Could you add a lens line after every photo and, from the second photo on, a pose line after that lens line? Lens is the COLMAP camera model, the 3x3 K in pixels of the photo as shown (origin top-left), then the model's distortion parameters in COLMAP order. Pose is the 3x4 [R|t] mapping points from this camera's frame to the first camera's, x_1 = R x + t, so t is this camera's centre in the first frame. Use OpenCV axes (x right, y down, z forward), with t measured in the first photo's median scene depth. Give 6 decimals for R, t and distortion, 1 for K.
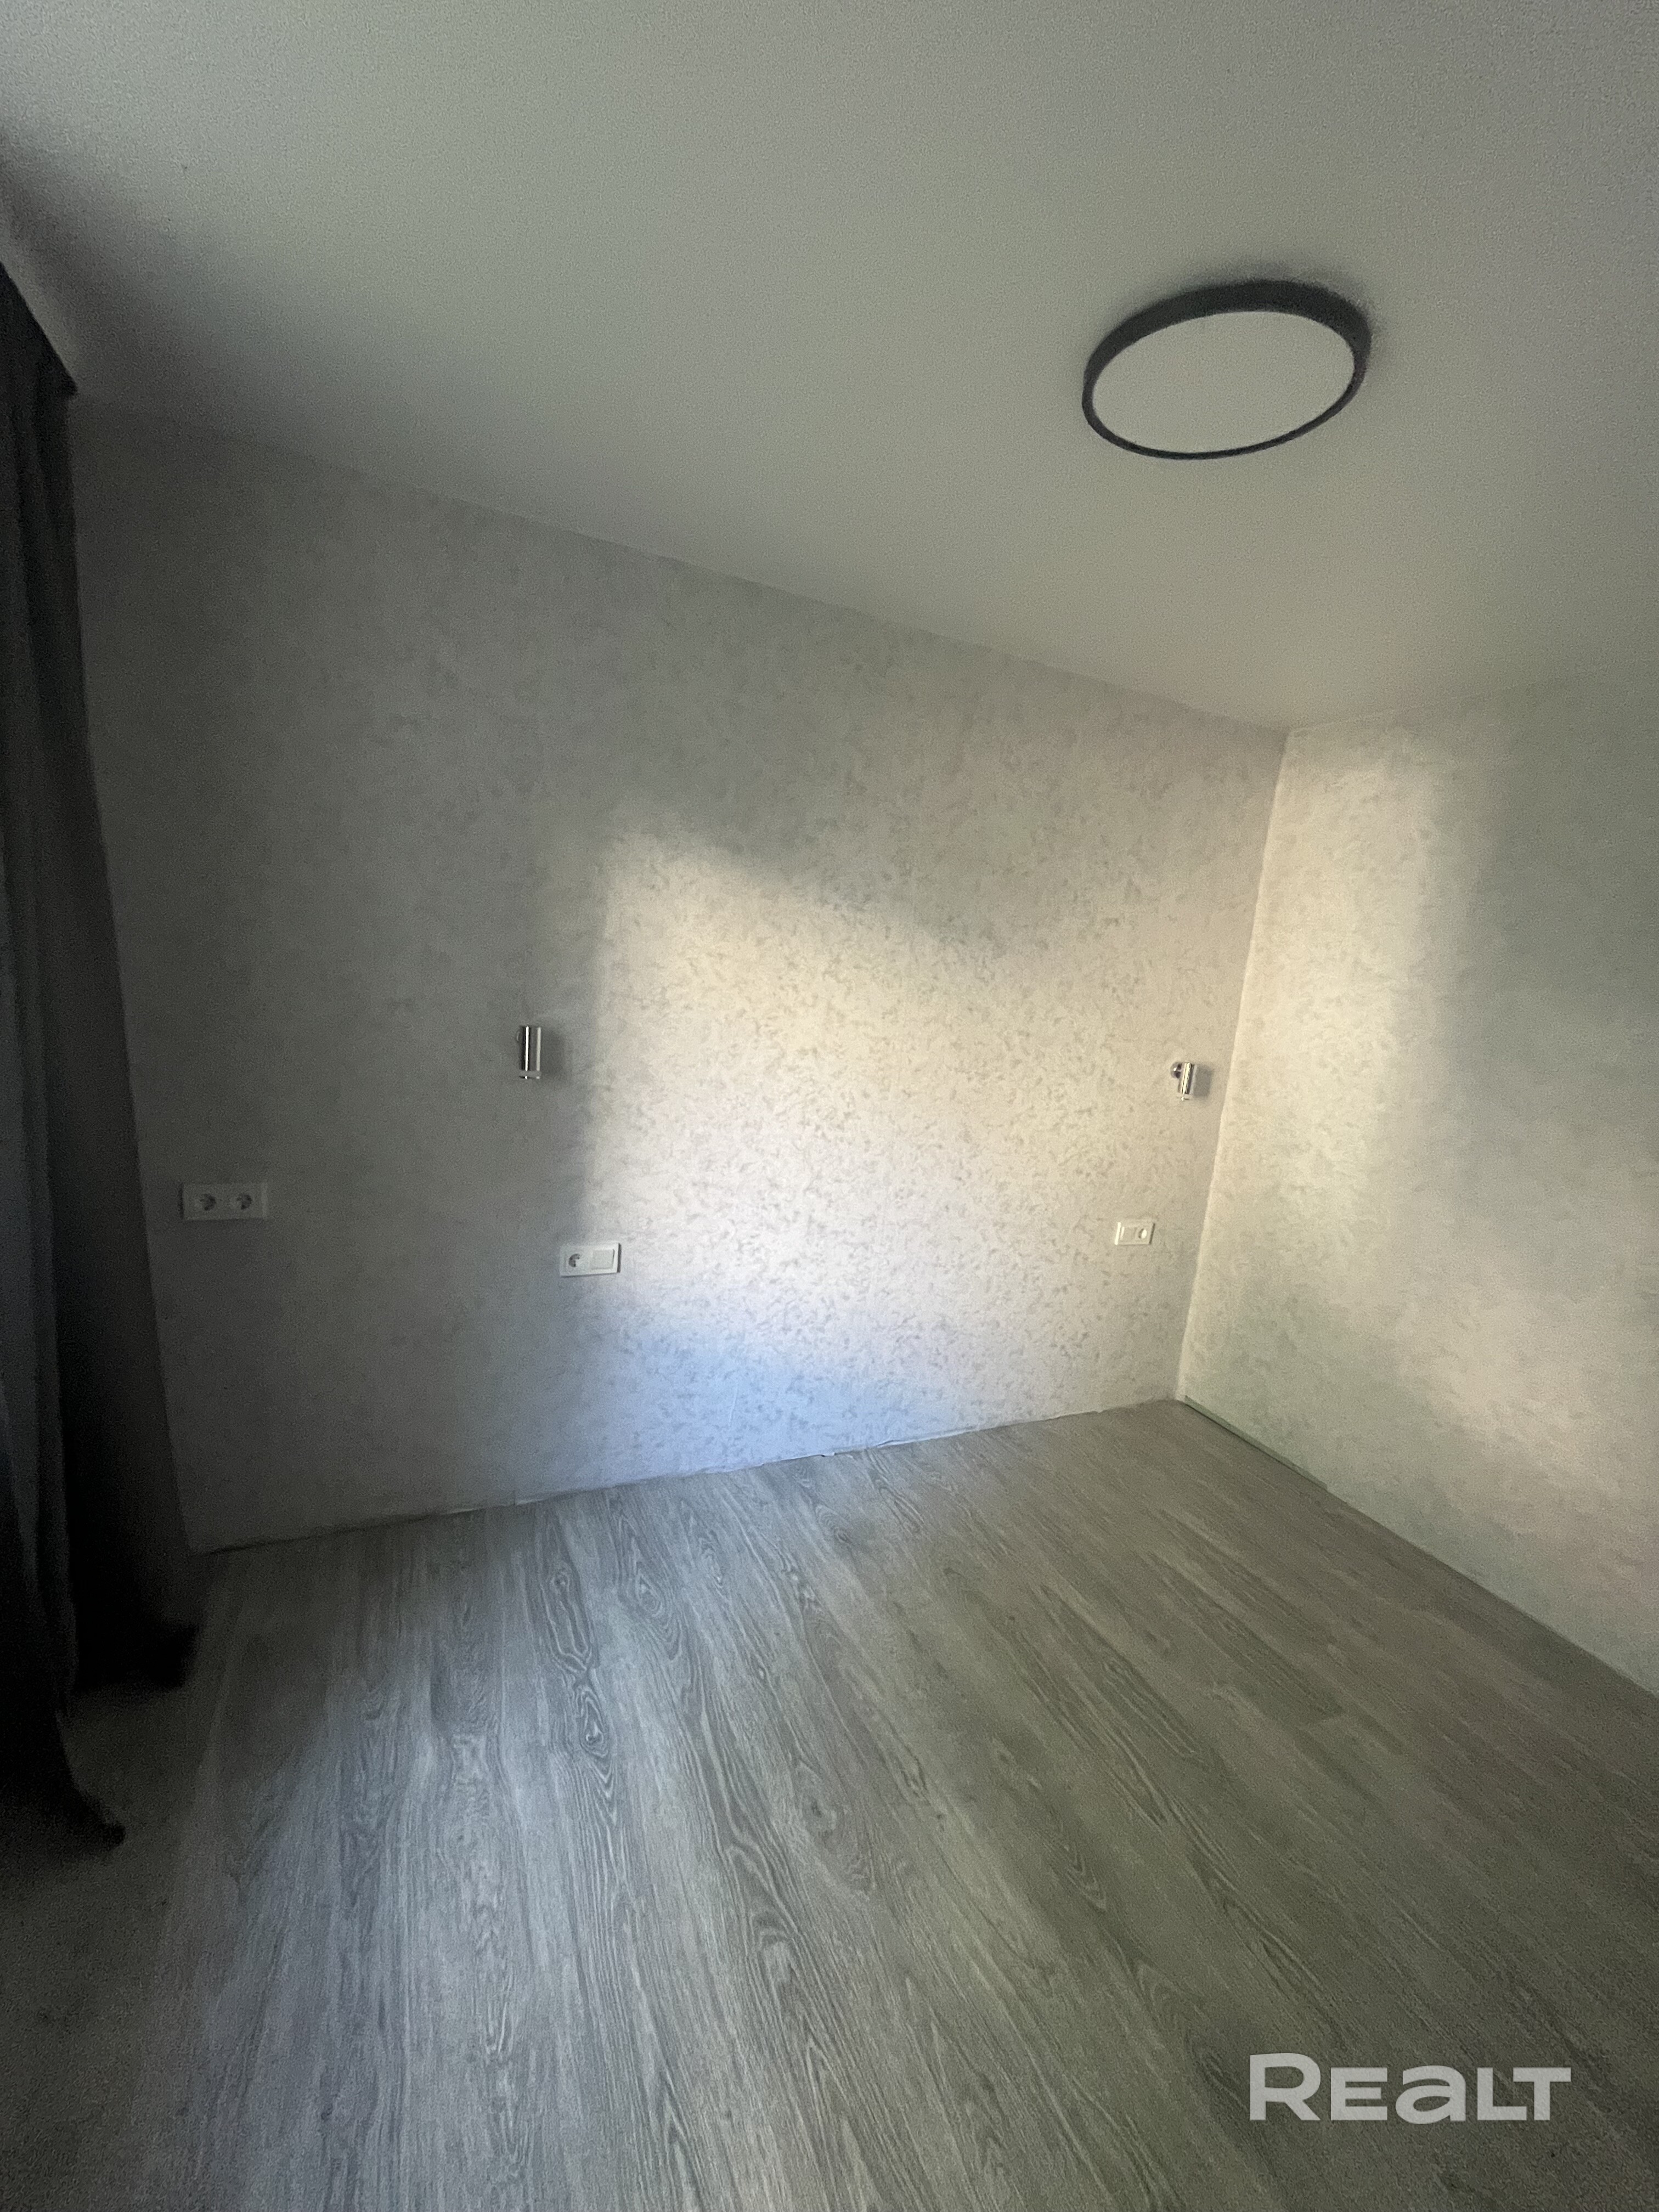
lens RADIAL K [[901.7, 0, 829.0], [0, 901.7, 1089.1], [0, 0, 1]] dist [-0.003463, 0.000626]
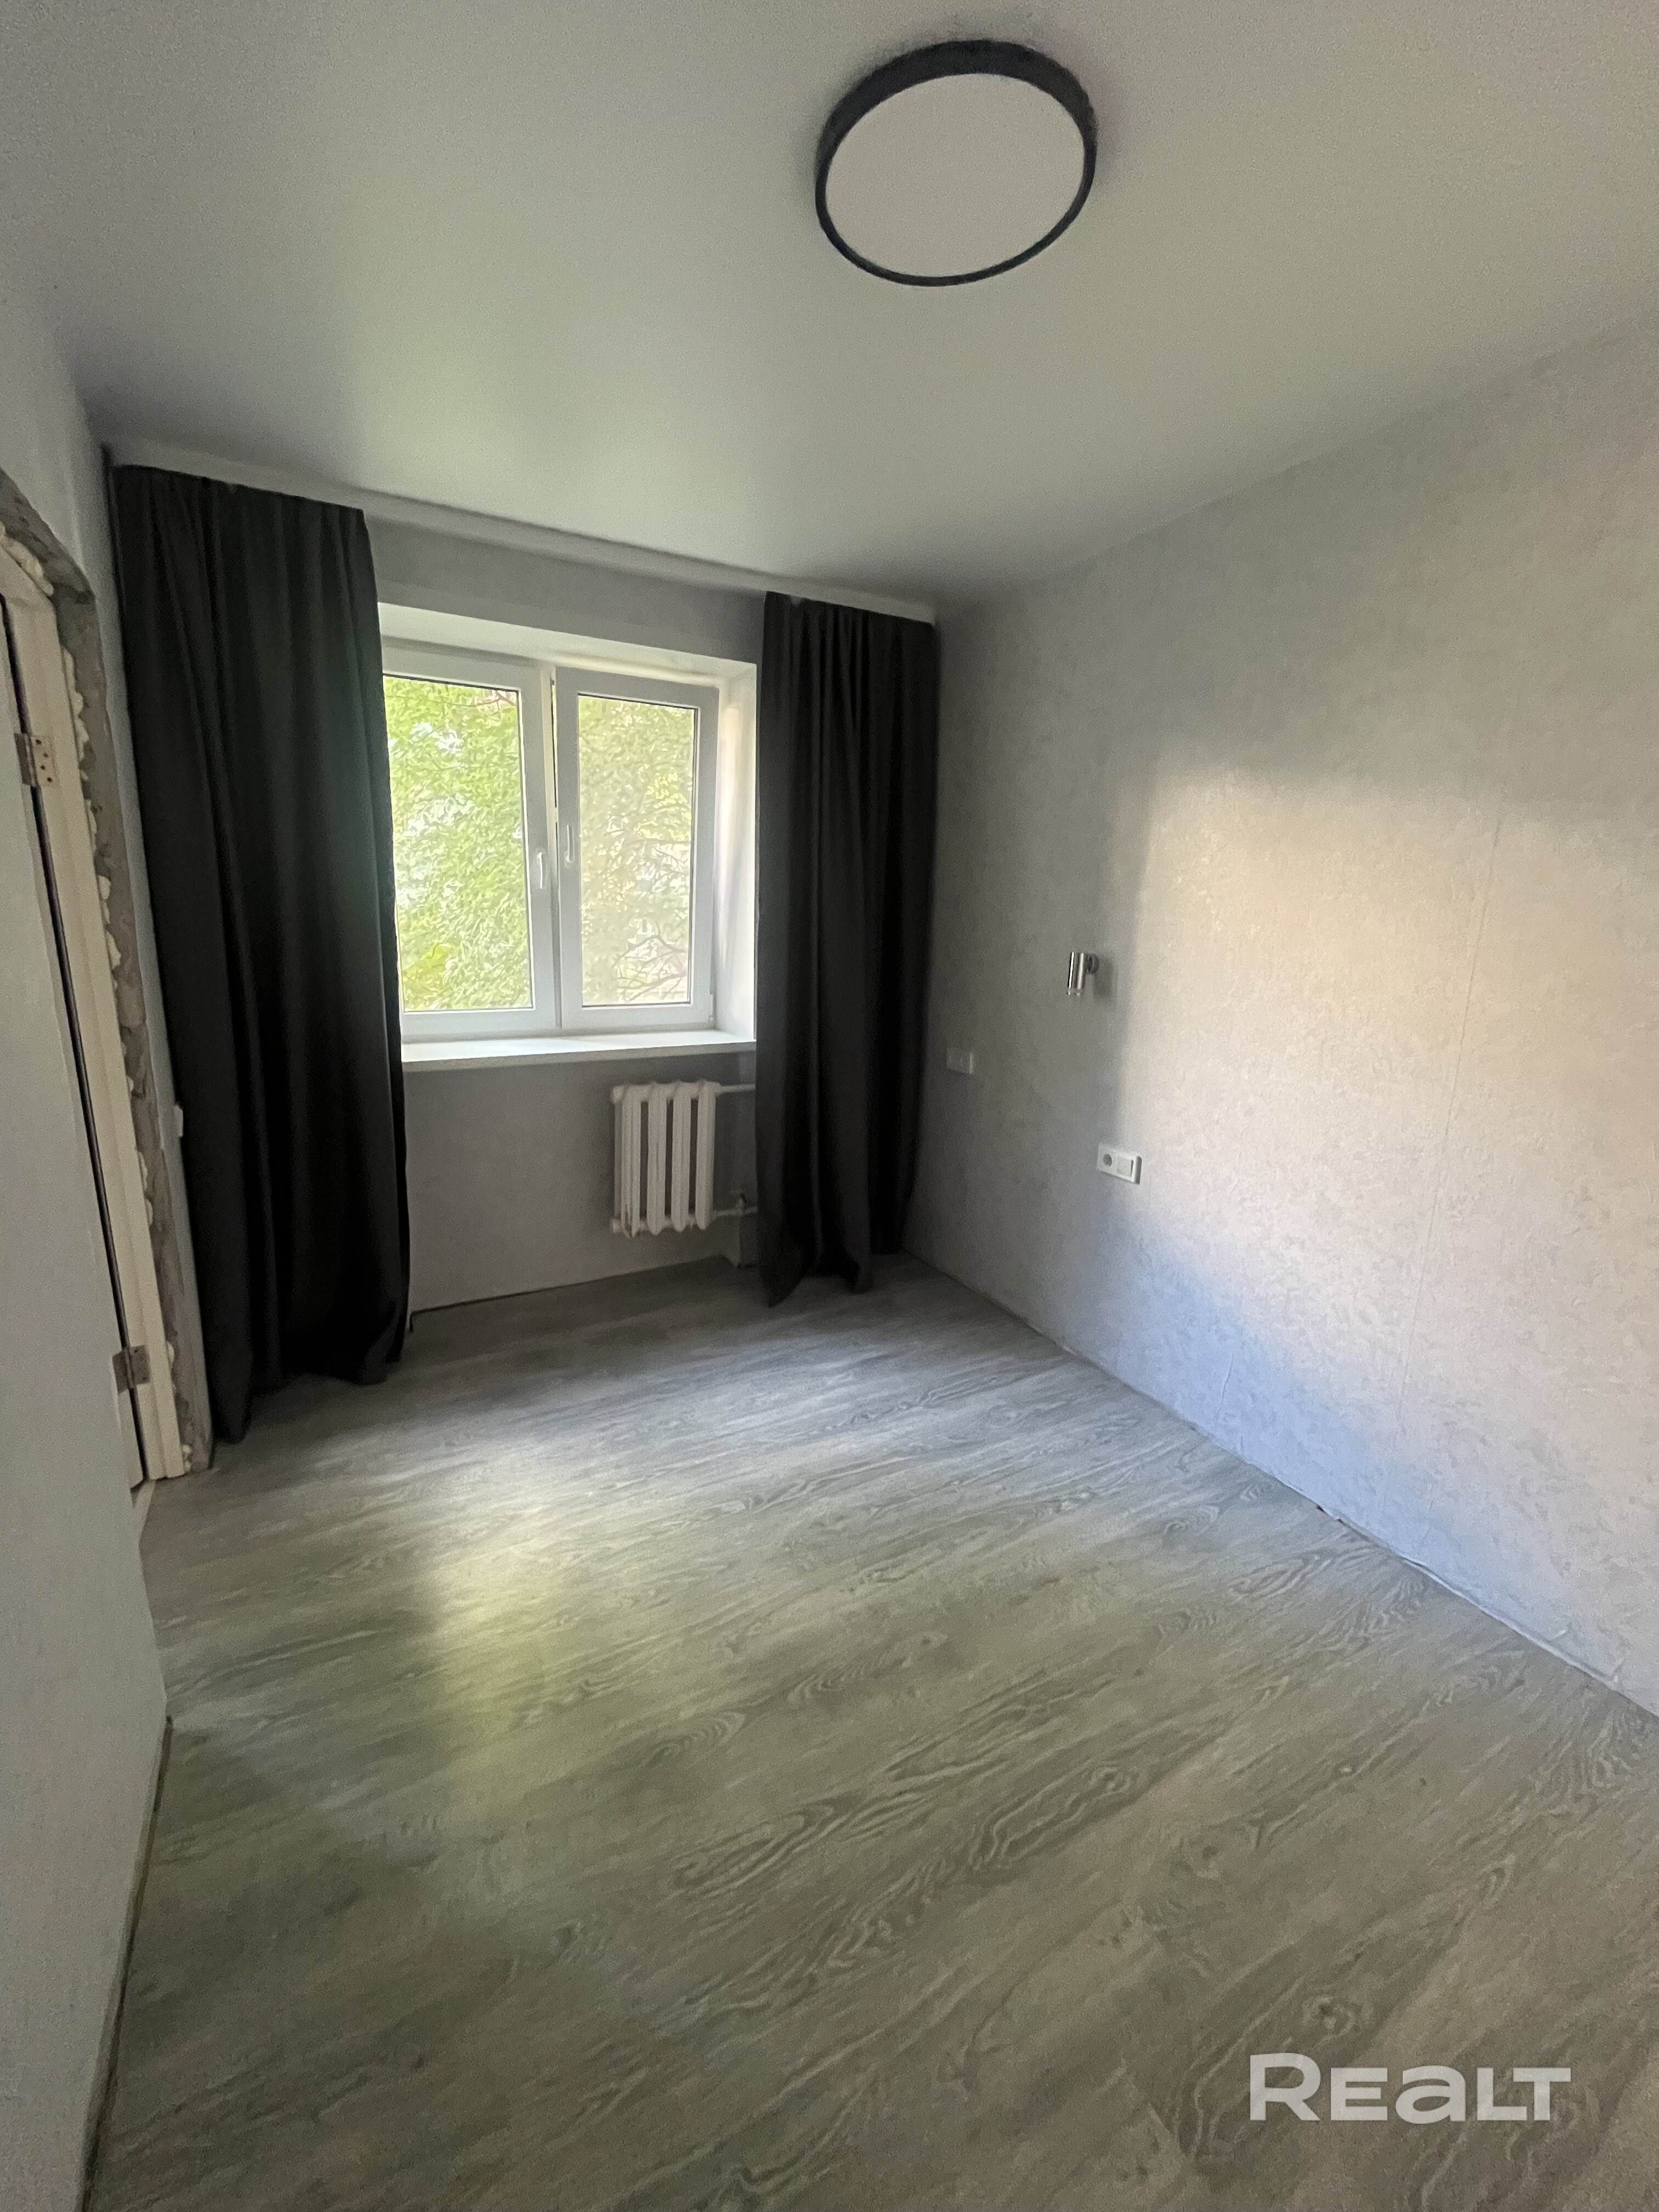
lens RADIAL K [[901.7, 0, 829.0], [0, 901.7, 1089.1], [0, 0, 1]] dist [-0.003463, 0.000626]
pose [[0.068003, 0.106532, -0.991981, 0.872073], [-0.160201, 0.982547, 0.094537, 0.050656], [0.984739, 0.152488, 0.083883, 0.561528]]
